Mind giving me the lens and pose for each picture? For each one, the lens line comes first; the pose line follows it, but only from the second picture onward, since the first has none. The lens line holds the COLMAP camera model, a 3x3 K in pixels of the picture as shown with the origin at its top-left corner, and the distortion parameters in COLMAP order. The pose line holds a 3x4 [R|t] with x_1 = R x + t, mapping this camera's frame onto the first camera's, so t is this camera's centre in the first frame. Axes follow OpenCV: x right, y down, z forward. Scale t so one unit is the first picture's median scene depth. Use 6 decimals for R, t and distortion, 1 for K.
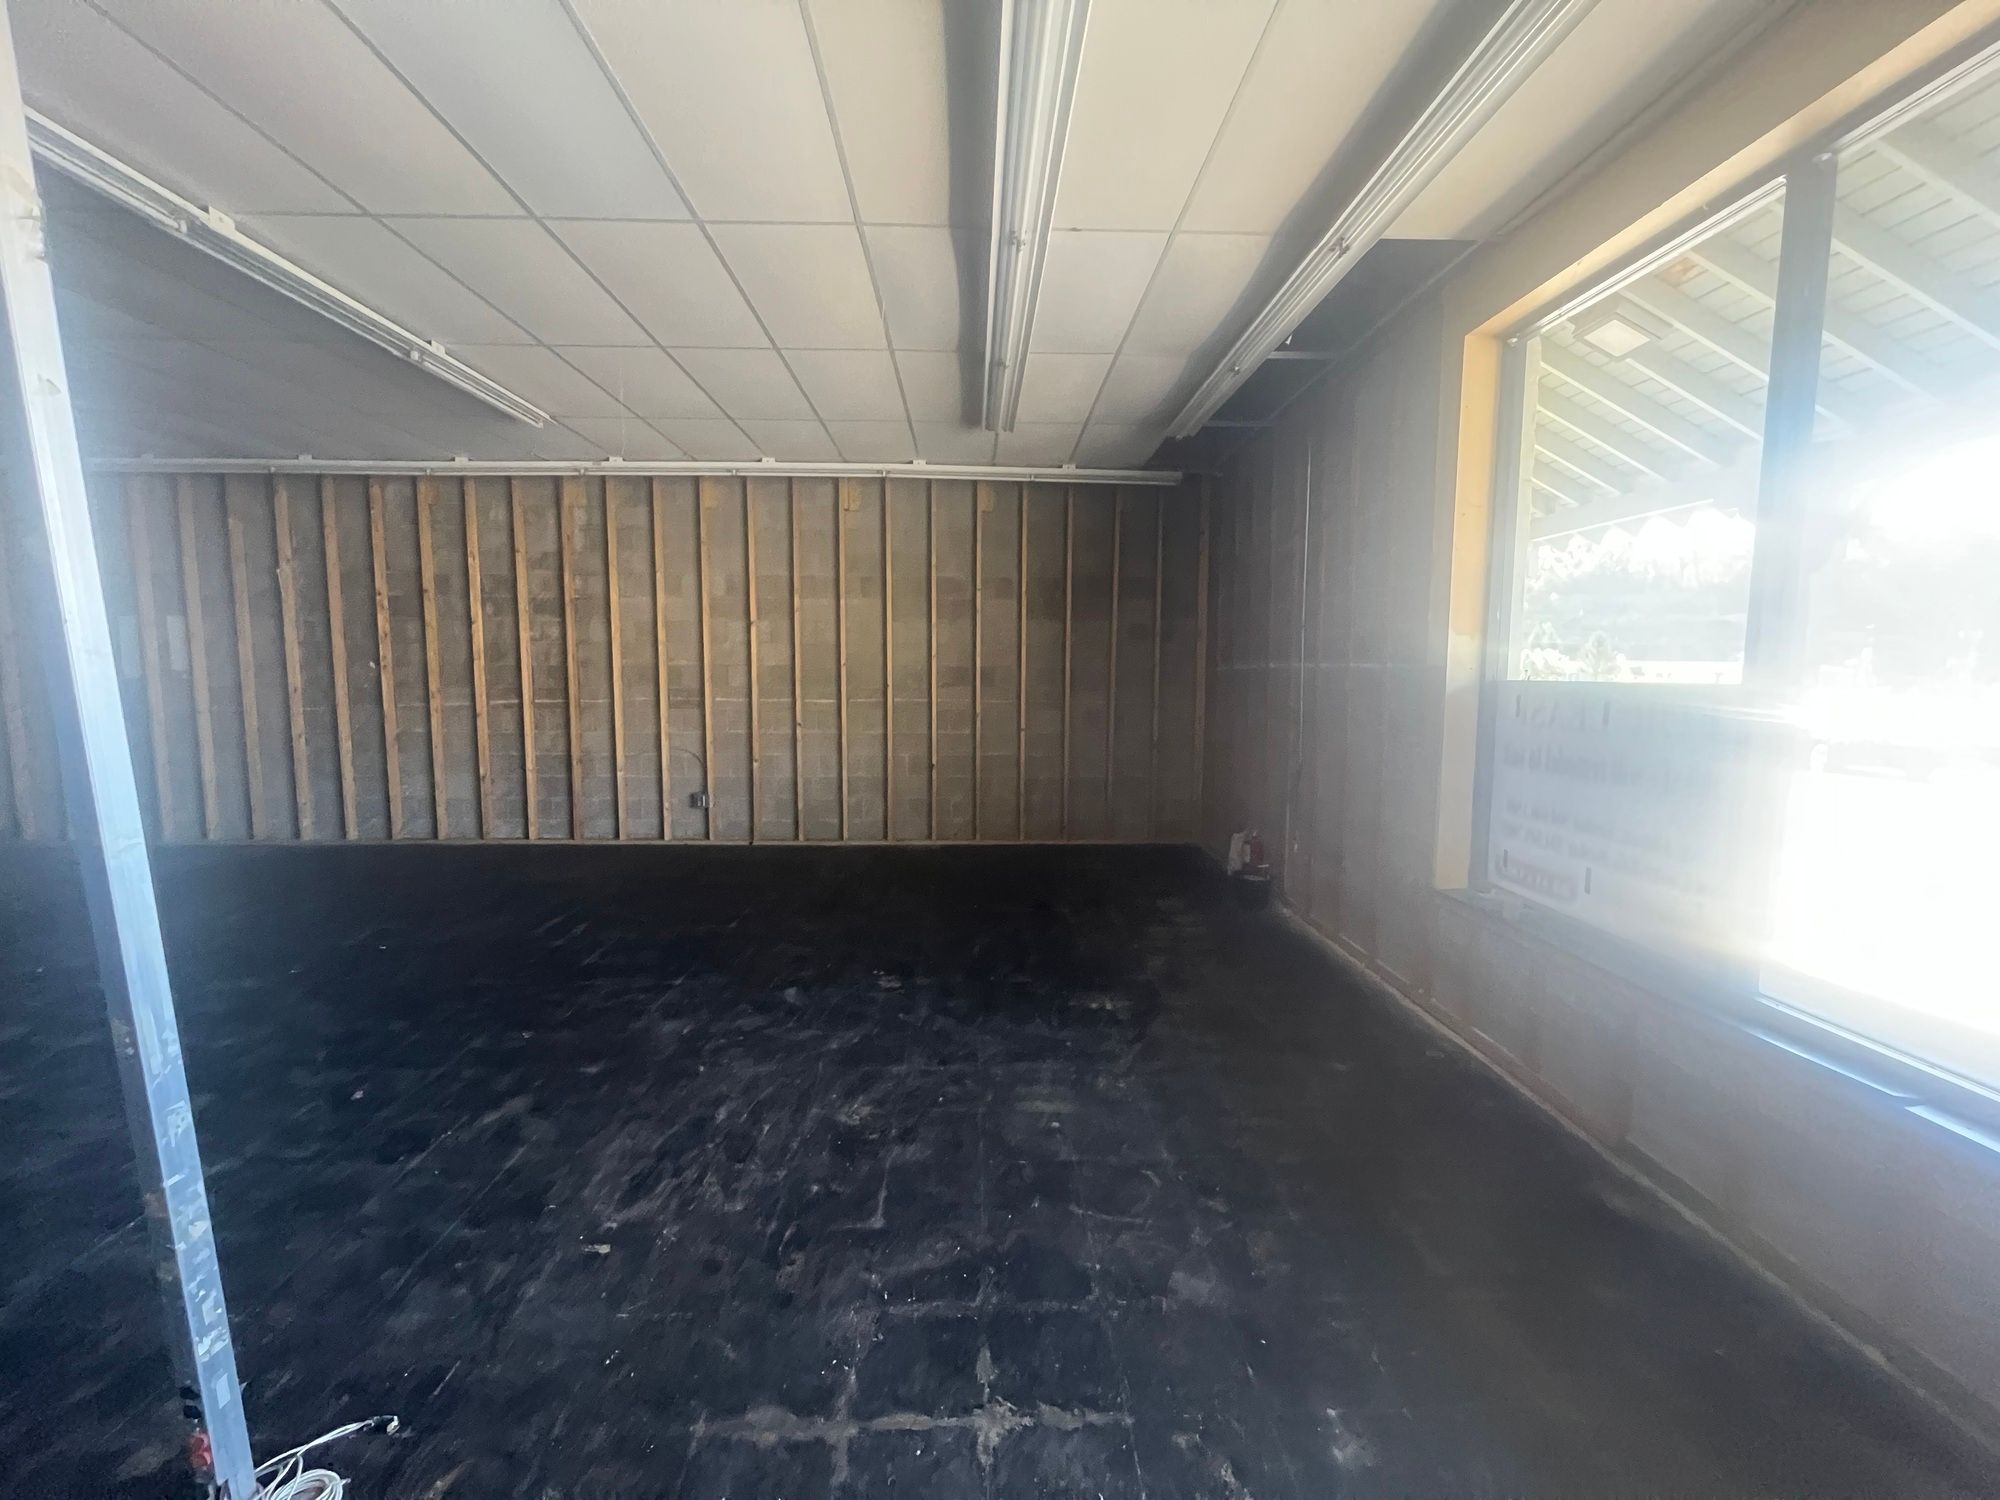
lens RADIAL K [[795.7, 0, 999.0], [0, 795.7, 744.6], [0, 0, 1]] dist [-0.002735, 0.000299]
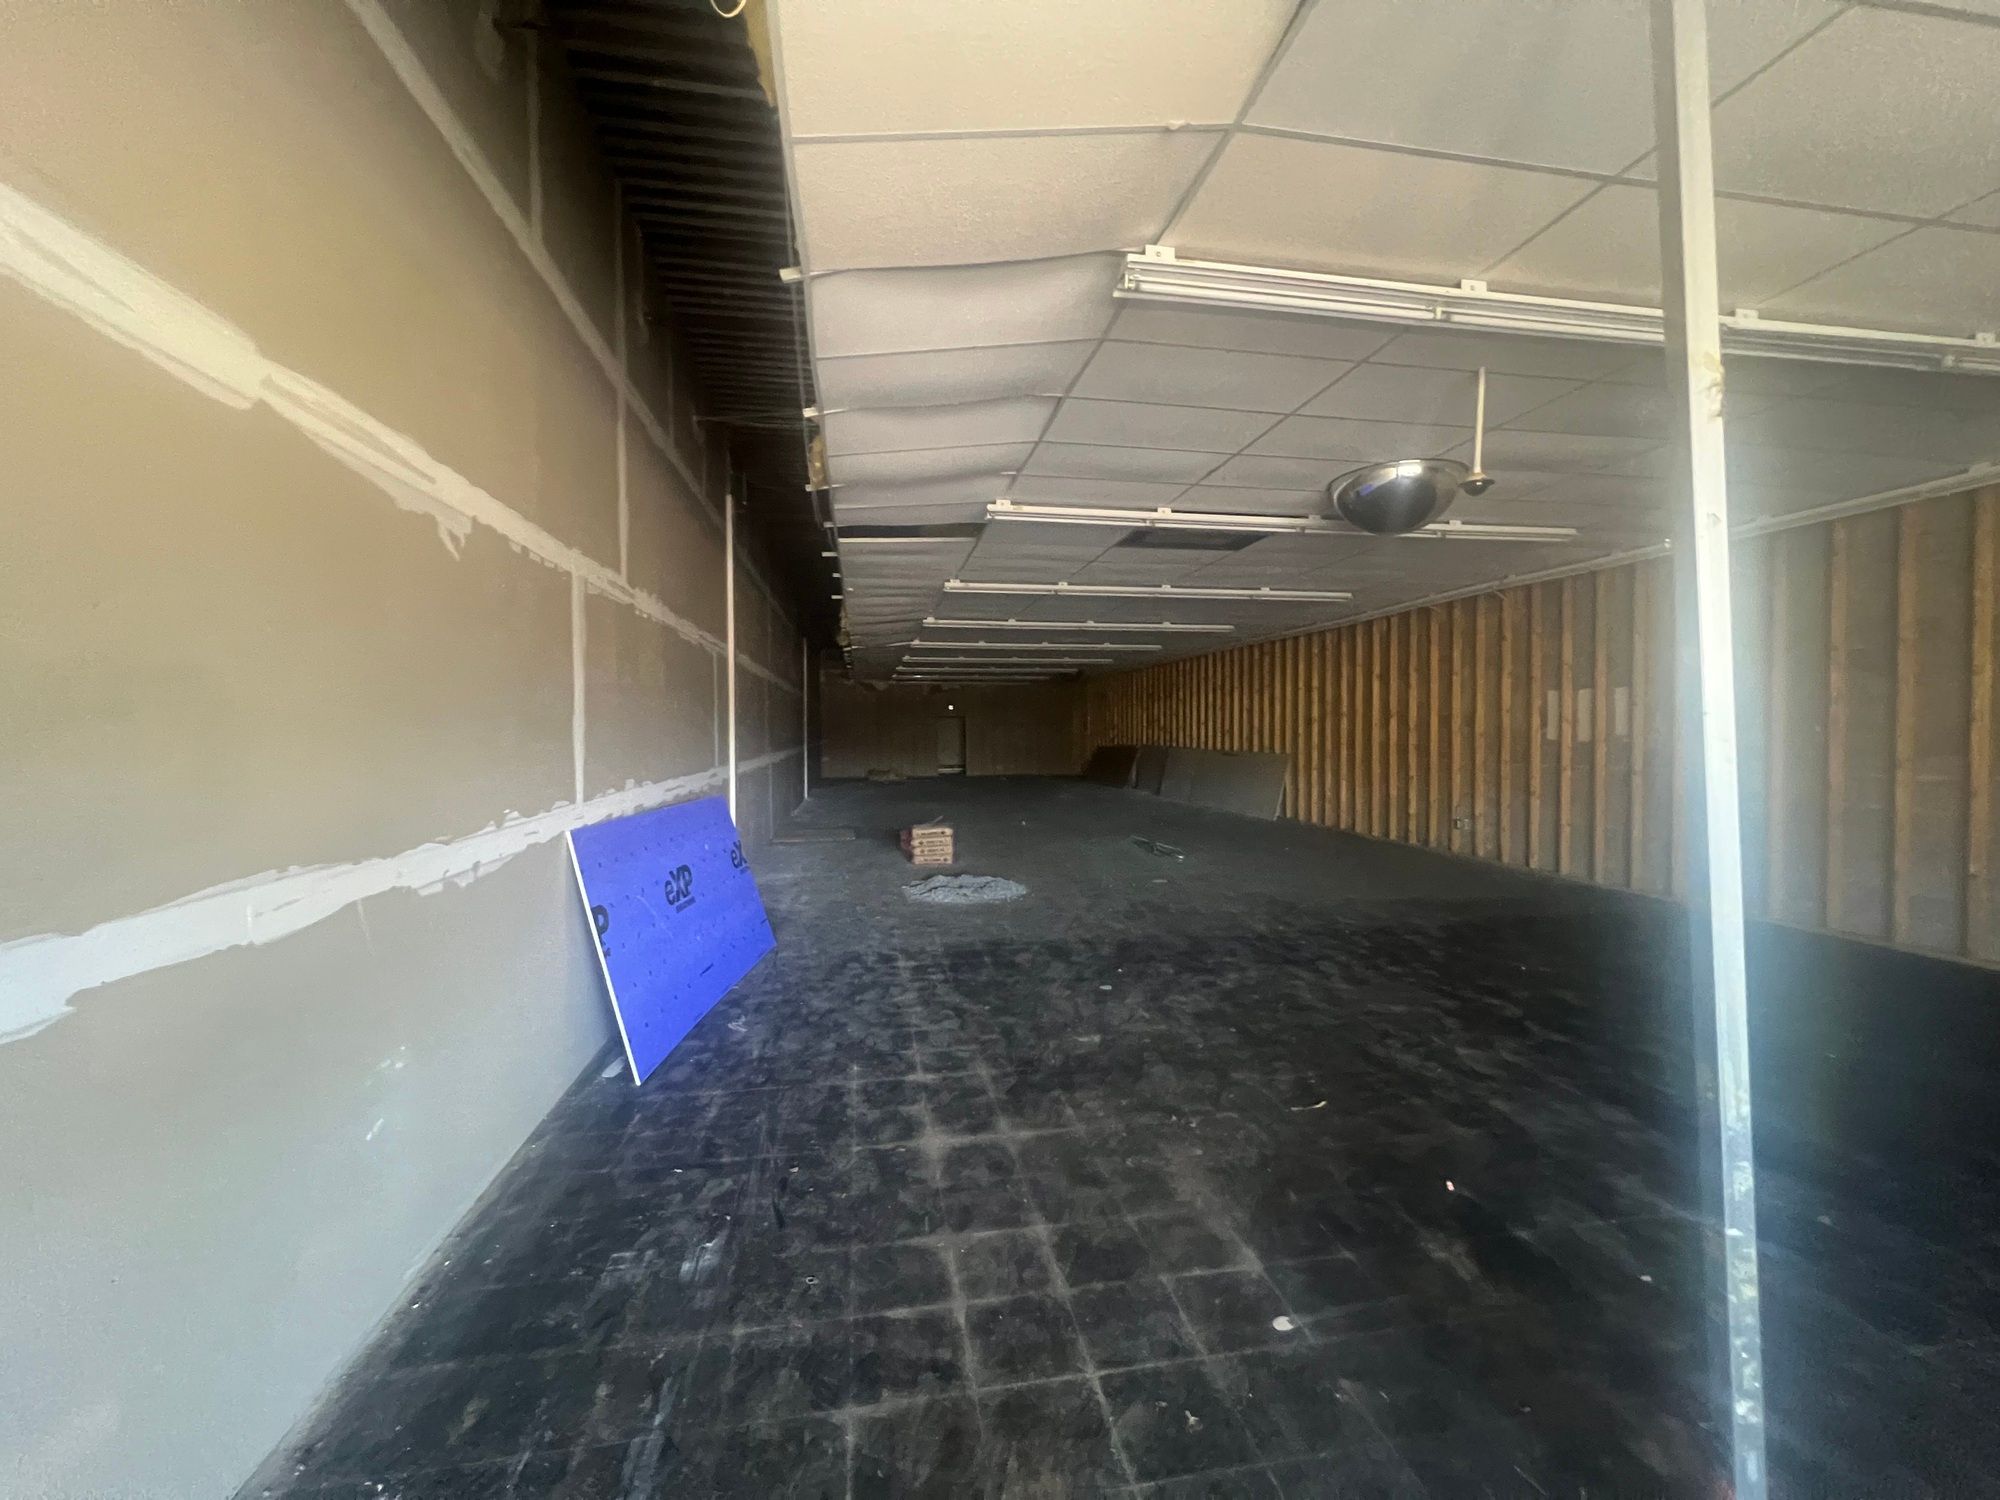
lens RADIAL K [[795.7, 0, 995.4], [0, 795.7, 743.2], [0, 0, 1]] dist [-0.002735, 0.000299]
pose [[0.130499, 0.016205, -0.991316, -0.094833], [-0.091394, 0.995806, 0.004247, -0.013604], [0.987227, 0.090046, 0.131433, -0.132654]]
